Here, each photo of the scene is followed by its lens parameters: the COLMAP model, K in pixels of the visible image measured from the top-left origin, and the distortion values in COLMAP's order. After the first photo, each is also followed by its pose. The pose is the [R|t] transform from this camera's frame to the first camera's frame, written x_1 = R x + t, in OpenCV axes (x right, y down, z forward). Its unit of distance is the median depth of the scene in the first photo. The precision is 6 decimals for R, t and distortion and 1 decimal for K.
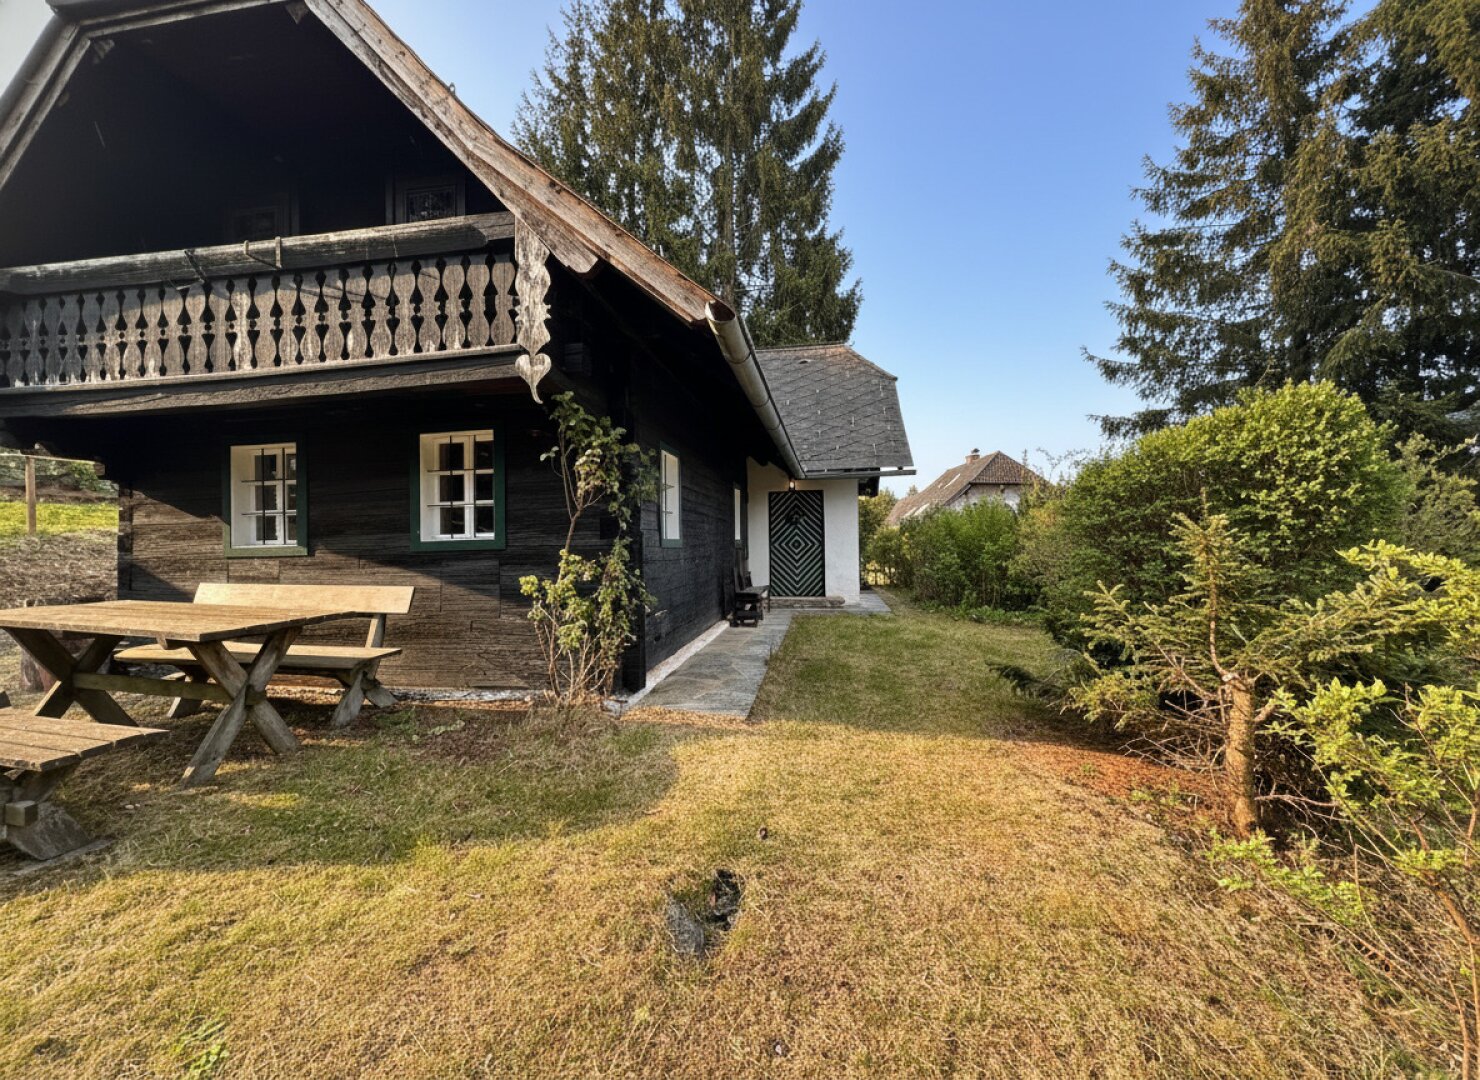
lens RADIAL K [[578.8, 0, 729.3], [0, 578.8, 545.4], [0, 0, 1]] dist [0.004135, -0.000928]
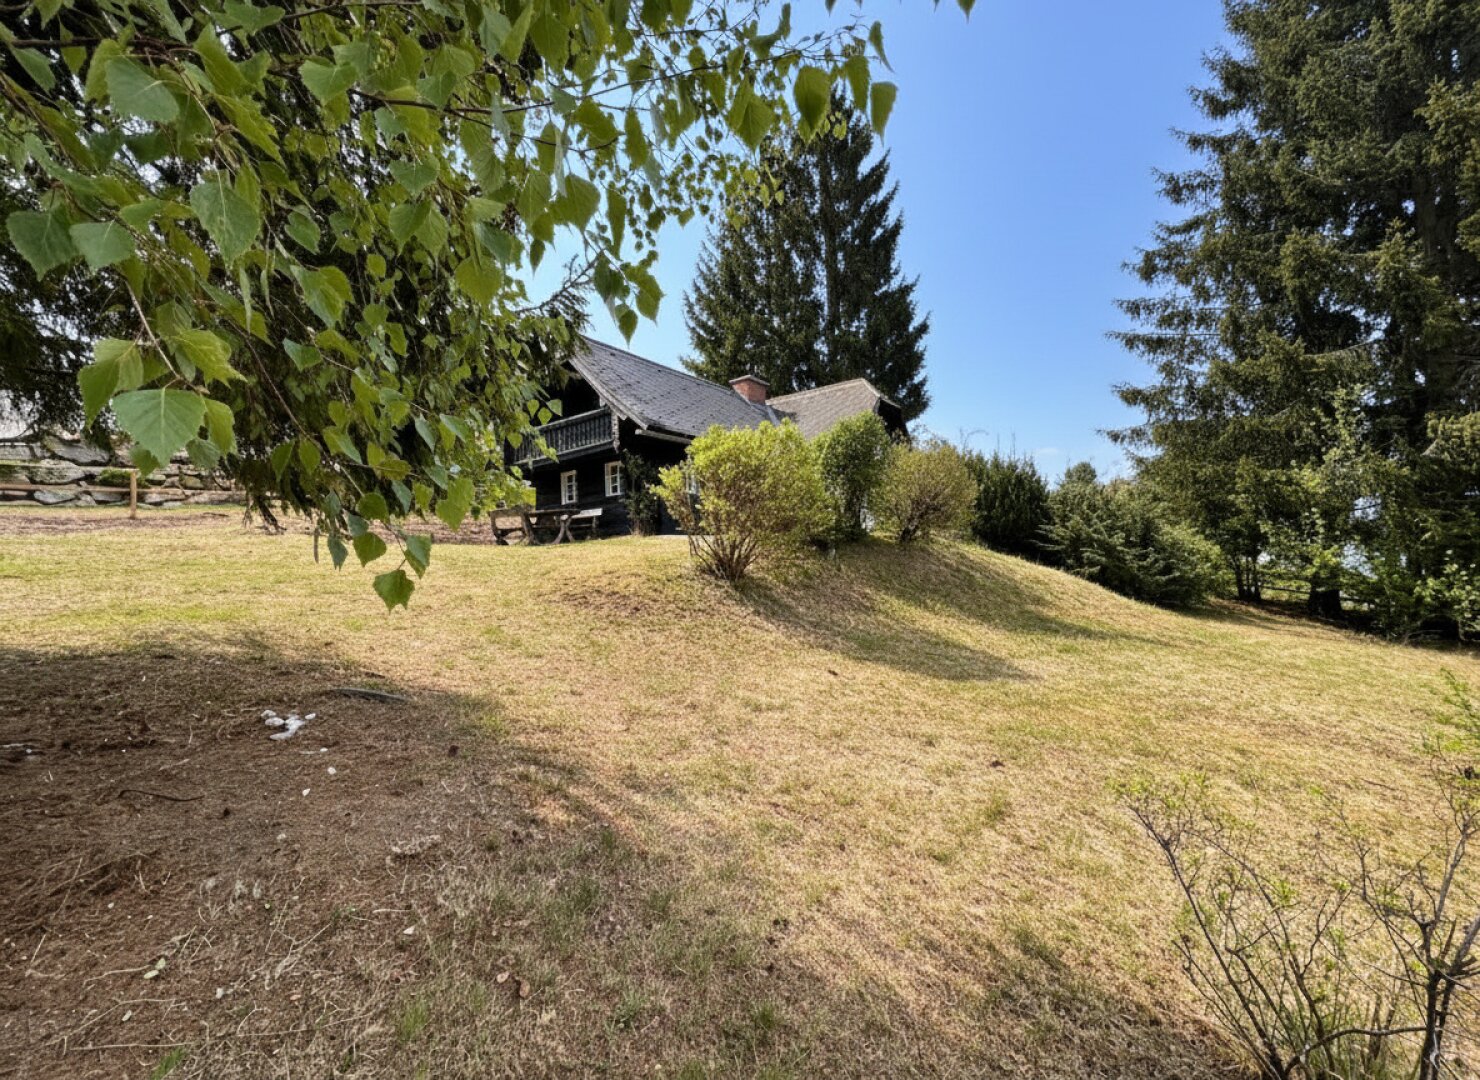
lens RADIAL K [[569.3, 0, 732.2], [0, 569.3, 561.0], [0, 0, 1]] dist [0.002402, 0.000138]
pose [[0.902916, -0.037437, -0.428183, 1.511687], [0.041215, 0.999150, -0.000448, 0.397591], [0.427836, -0.017243, 0.903692, -1.658790]]
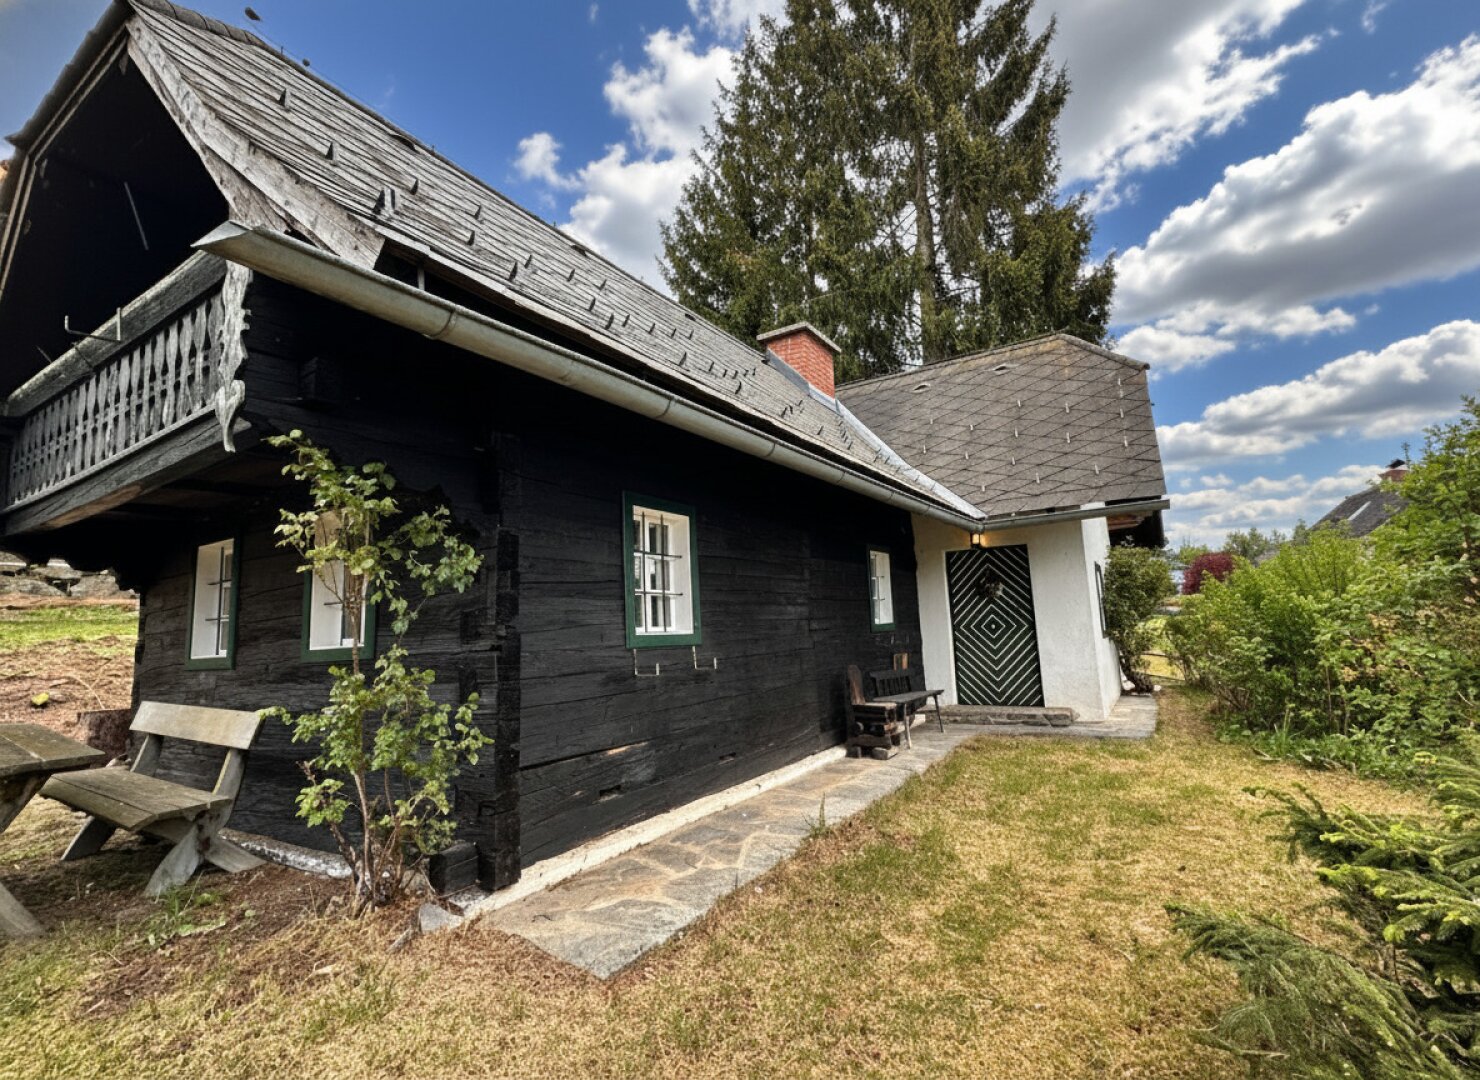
lens RADIAL K [[678.5, 0, 744.2], [0, 678.5, 544.1], [0, 0, 1]] dist [0.009715, -0.000135]
pose [[0.924361, -0.075888, -0.373896, 0.371274], [0.030143, 0.991481, -0.126716, -0.014470], [0.380327, 0.105861, 0.918773, 0.368879]]
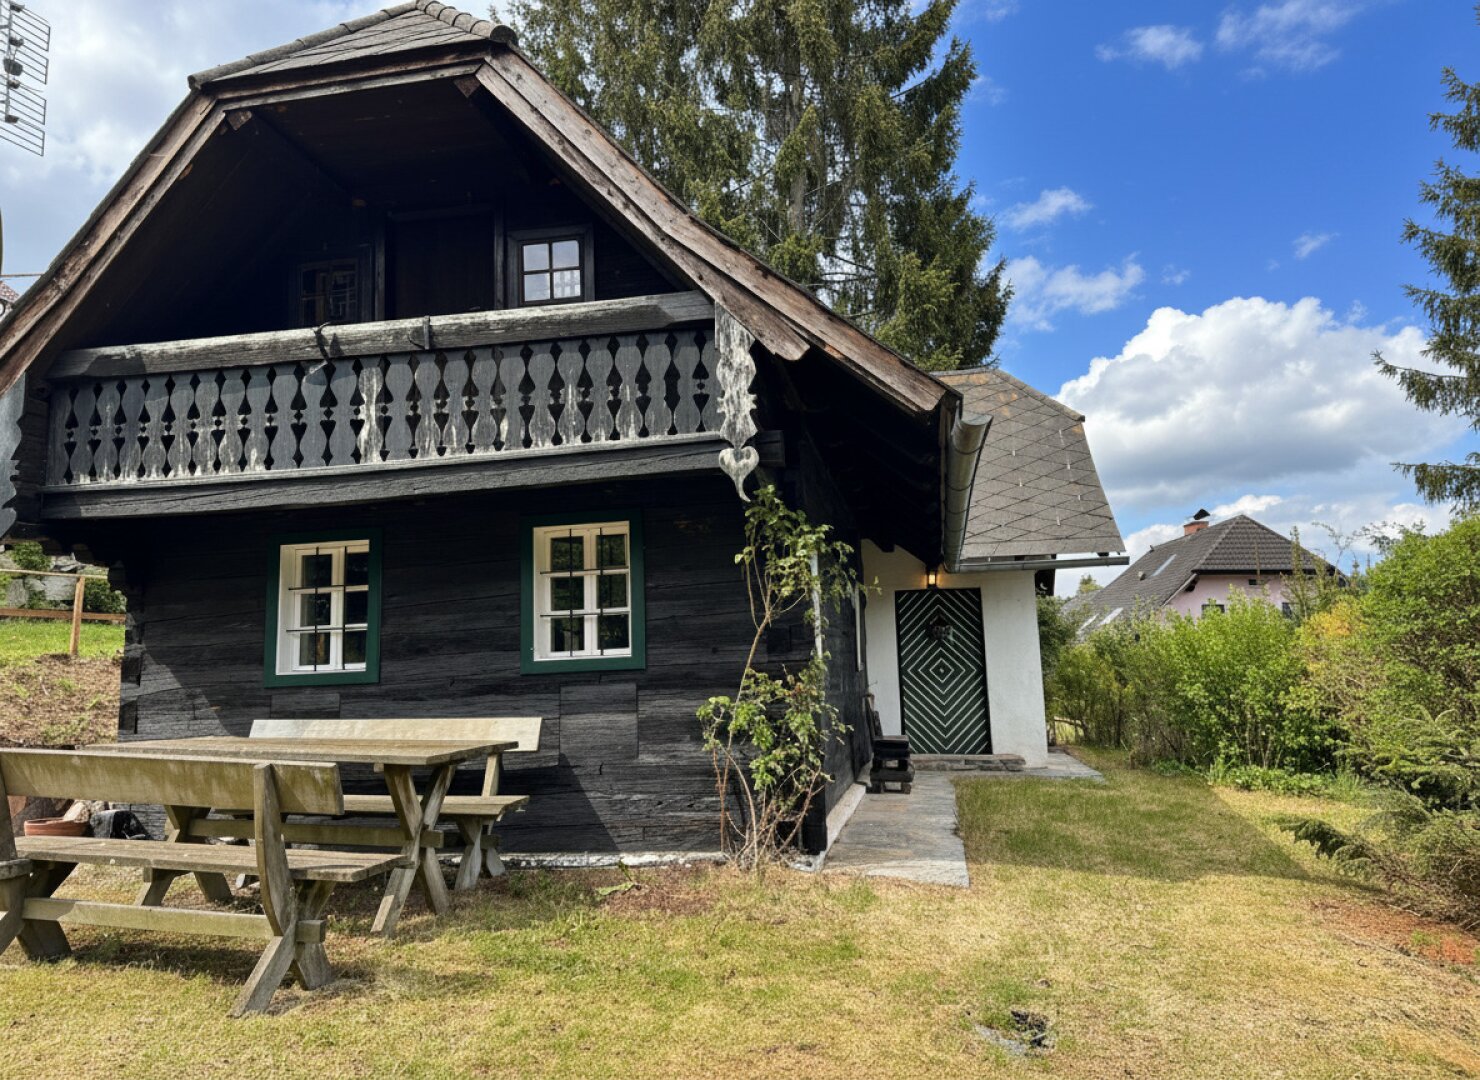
lens RADIAL K [[1017.0, 0, 728.9], [0, 1017.0, 544.5], [0, 0, 1]] dist [0.075802, -0.049760]
pose [[0.999578, -0.013323, -0.025828, -0.226256], [0.009690, 0.990659, -0.136015, 0.026206], [0.027399, 0.135707, 0.990370, -0.400330]]
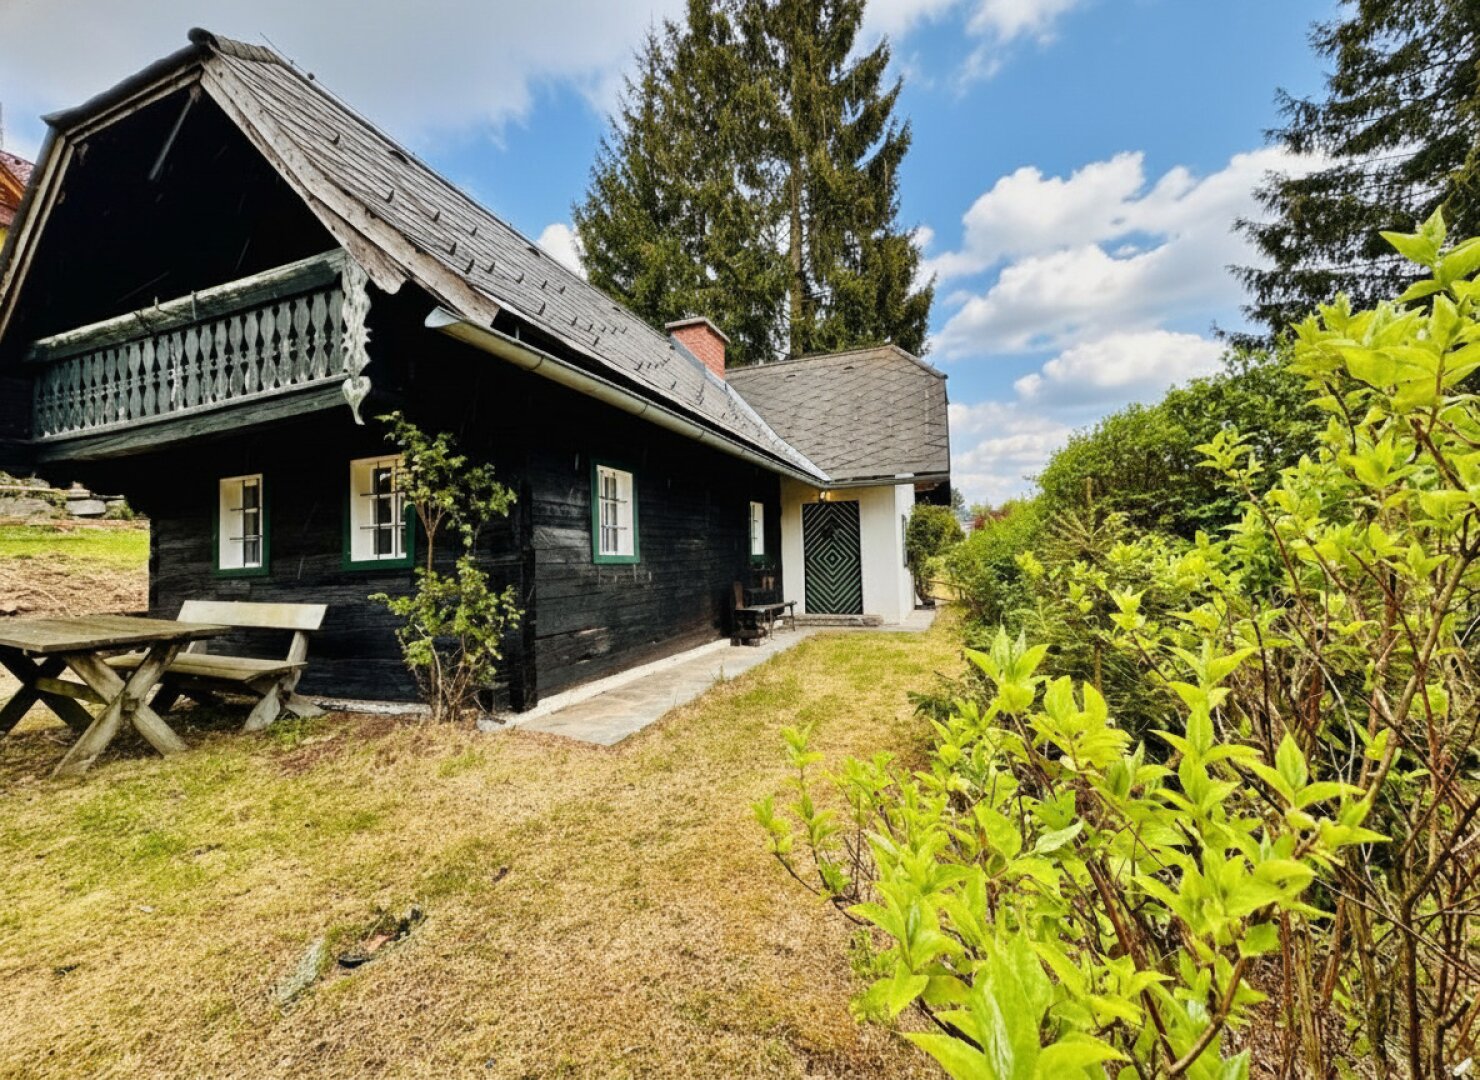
lens RADIAL K [[578.8, 0, 736.6], [0, 578.8, 550.4], [0, 0, 1]] dist [0.004135, -0.000928]
pose [[0.979194, -0.017916, -0.202132, 0.379252], [0.014060, 0.999691, -0.020492, 0.005182], [0.202437, 0.017224, 0.979144, 0.098073]]
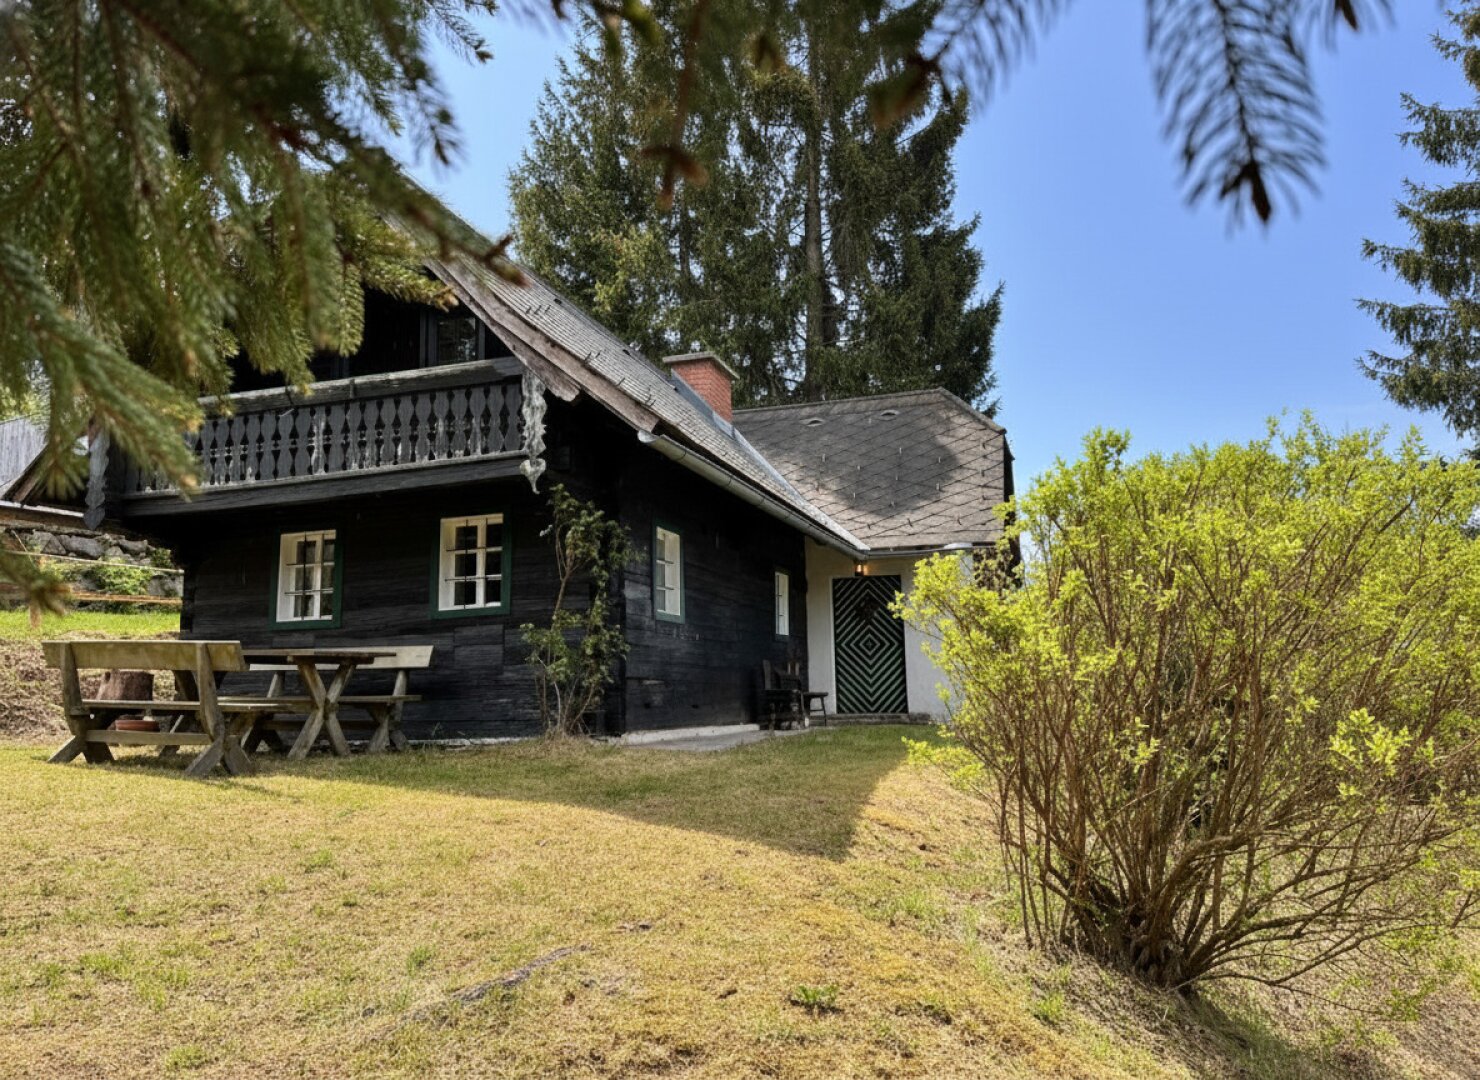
lens RADIAL K [[1017.0, 0, 747.0], [0, 1017.0, 548.6], [0, 0, 1]] dist [0.075802, -0.049760]
pose [[0.989951, -0.027028, -0.138807, 0.358887], [0.006036, 0.988747, -0.149472, 0.178878], [0.141285, 0.147132, 0.978974, -0.921973]]
